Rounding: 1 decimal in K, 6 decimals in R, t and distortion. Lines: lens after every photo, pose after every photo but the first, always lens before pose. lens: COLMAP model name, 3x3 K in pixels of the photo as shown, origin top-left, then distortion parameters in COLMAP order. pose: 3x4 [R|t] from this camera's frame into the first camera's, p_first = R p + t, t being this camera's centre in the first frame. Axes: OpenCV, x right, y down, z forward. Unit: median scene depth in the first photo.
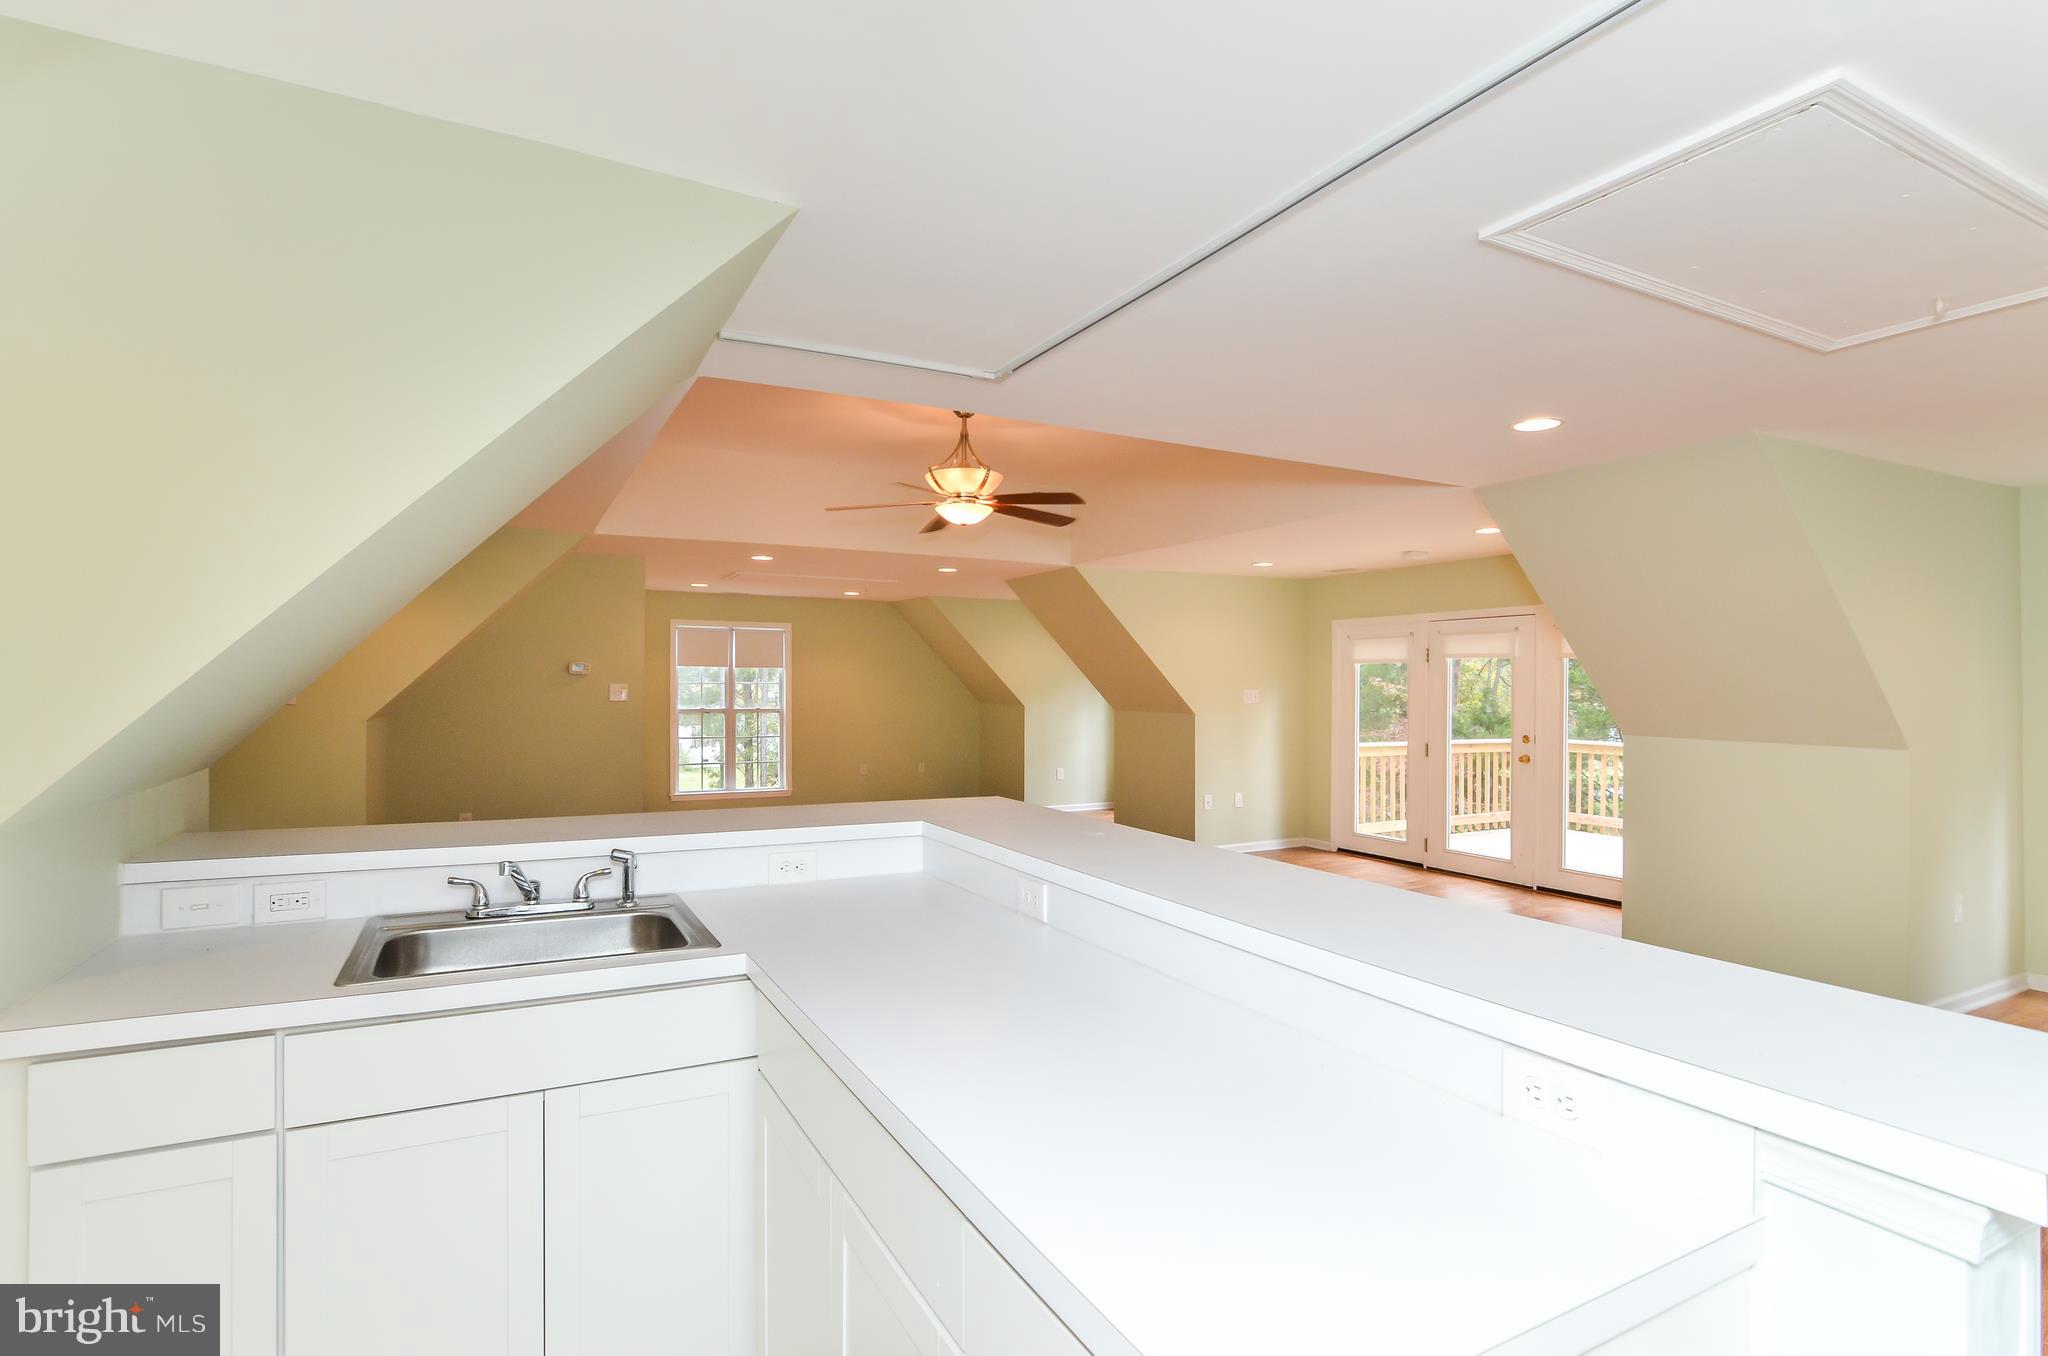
lens RADIAL K [[1036.3, 0, 1029.6], [0, 1036.3, 674.8], [0, 0, 1]] dist [-0.001092, -0.000146]
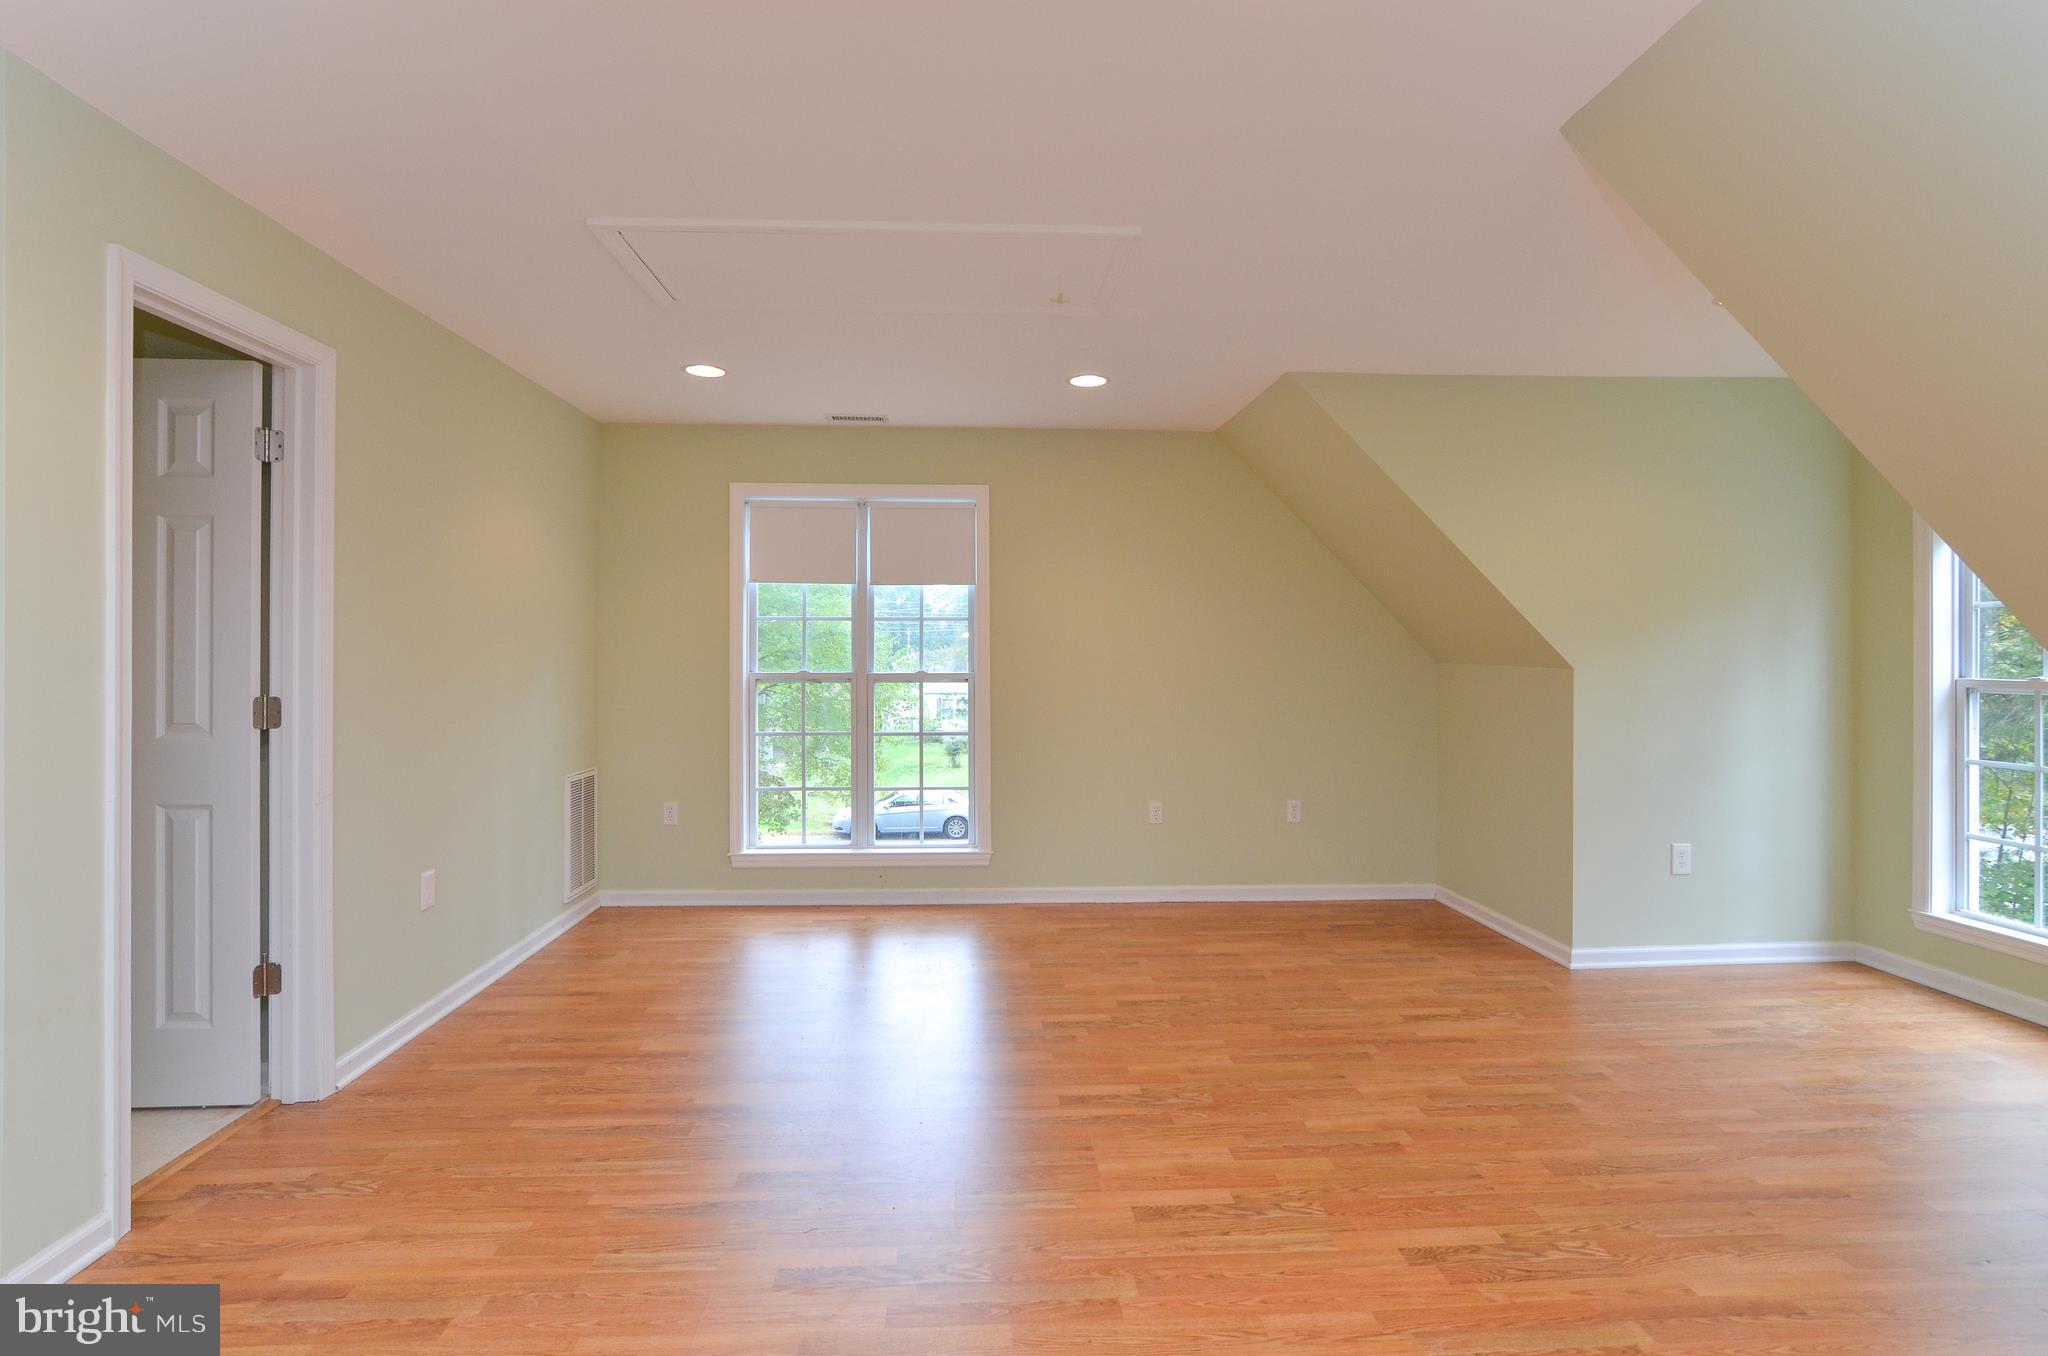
lens RADIAL K [[1002.6, 0, 1024.1], [0, 1002.6, 662.1], [0, 0, 1]] dist [-0.000793, -0.000483]
pose [[0.903916, 0.000332, -0.427711, -0.037341], [0.005785, 0.999899, 0.013001, 0.028117], [0.427672, -0.014226, 0.903822, 0.772527]]
